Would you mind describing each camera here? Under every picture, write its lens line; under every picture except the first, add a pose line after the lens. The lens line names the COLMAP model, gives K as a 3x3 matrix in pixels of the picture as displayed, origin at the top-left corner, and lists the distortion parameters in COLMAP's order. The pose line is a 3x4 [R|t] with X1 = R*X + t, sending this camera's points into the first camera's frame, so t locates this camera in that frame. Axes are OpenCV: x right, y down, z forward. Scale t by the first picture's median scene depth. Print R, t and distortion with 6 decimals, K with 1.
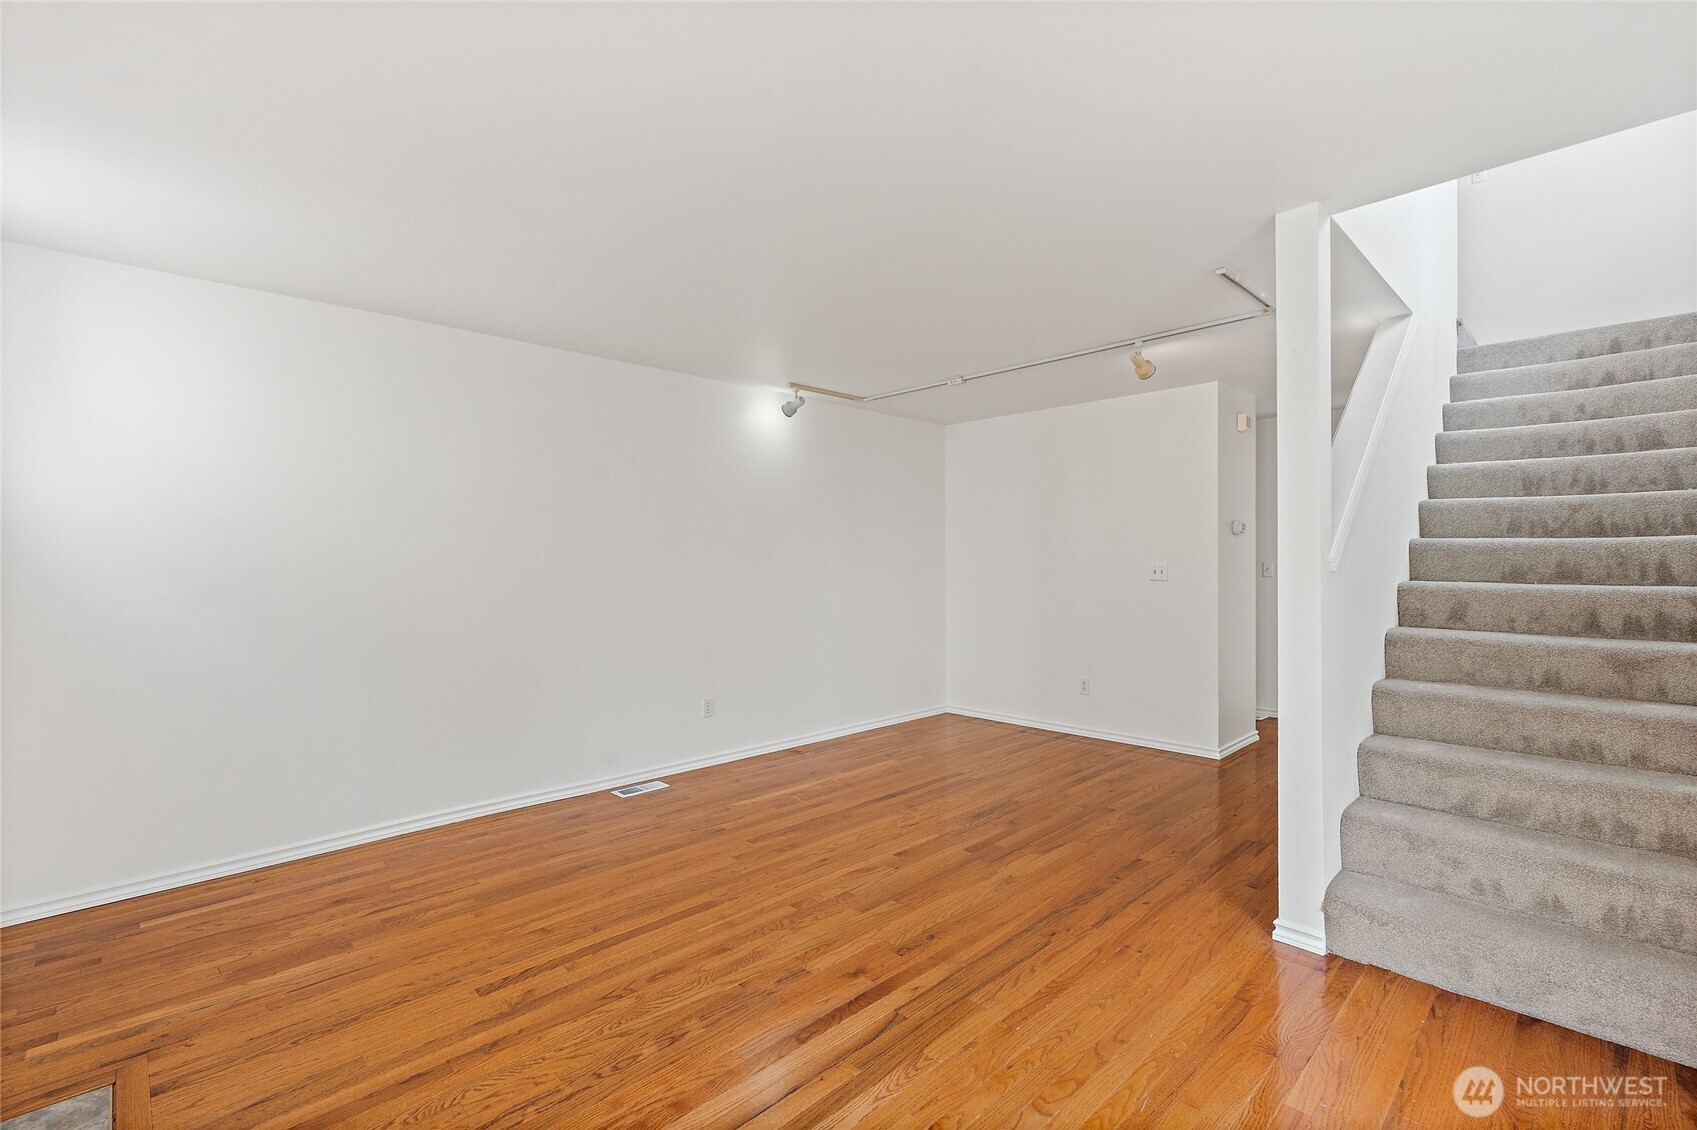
lens RADIAL K [[760.5, 0, 854.7], [0, 760.5, 565.3], [0, 0, 1]] dist [-0.002378, 0.000245]
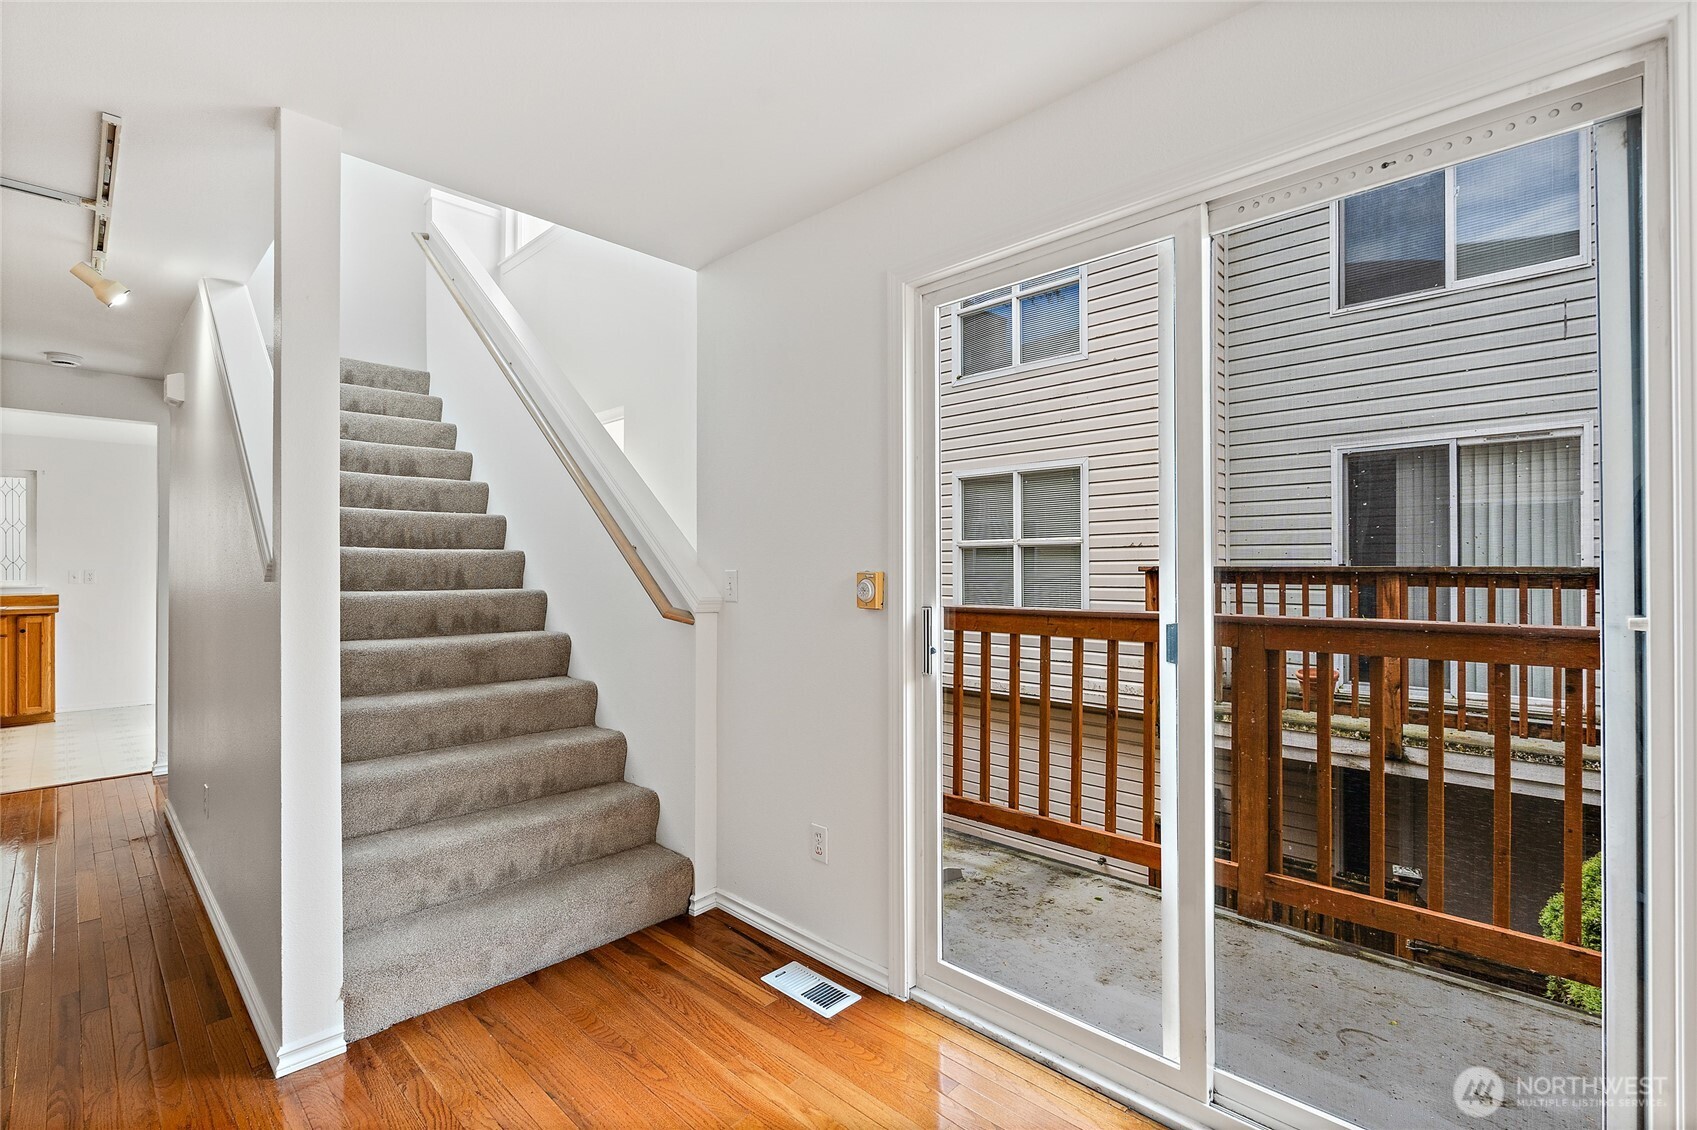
lens RADIAL K [[760.5, 0, 847.2], [0, 760.5, 565.8], [0, 0, 1]] dist [-0.002378, 0.000245]
pose [[-0.029286, 0.008074, 0.999538, -0.197390], [0.004436, 0.999959, -0.007947, 0.000652], [-0.999561, 0.004201, -0.029321, 0.435383]]
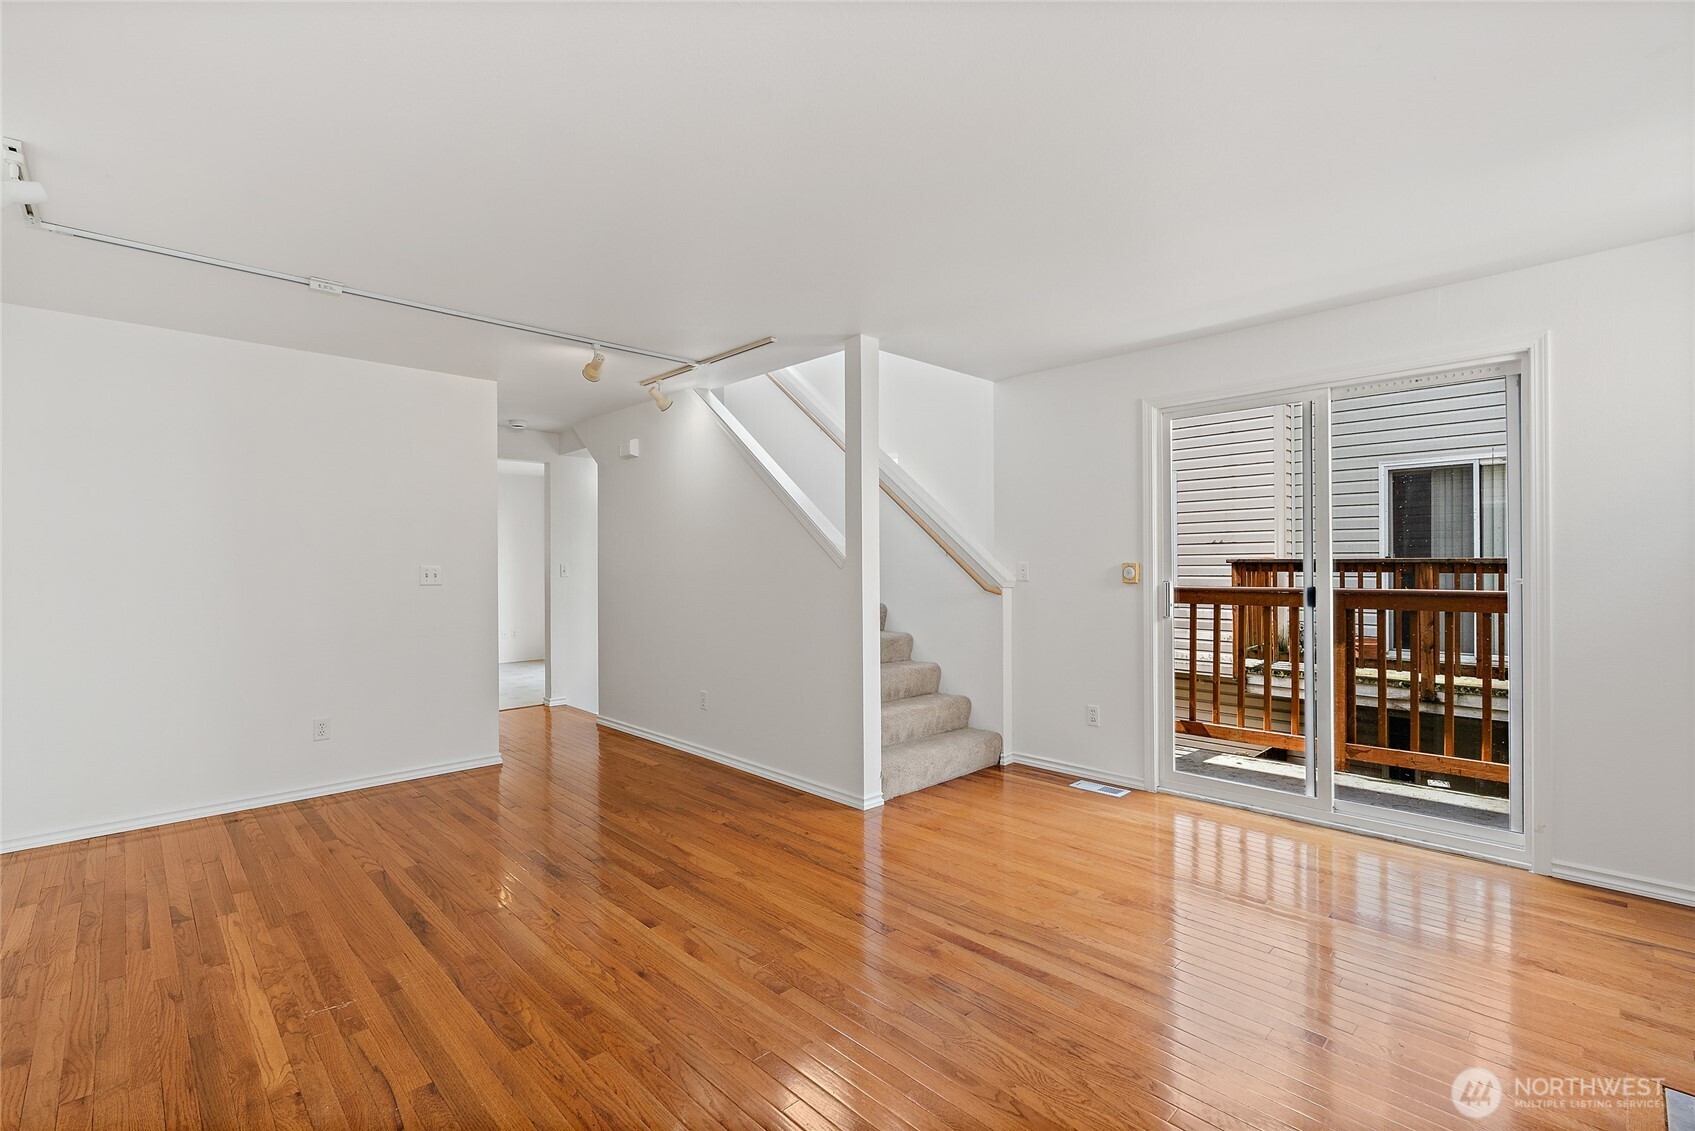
lens RADIAL K [[759.6, 0, 849.6], [0, 759.6, 564.5], [0, 0, 1]] dist [-0.002378, 0.000245]
pose [[0.004875, 0.002344, 0.999985, -0.907803], [0.008122, 0.999964, -0.002383, 0.003315], [-0.999955, 0.008134, 0.004856, 0.954061]]
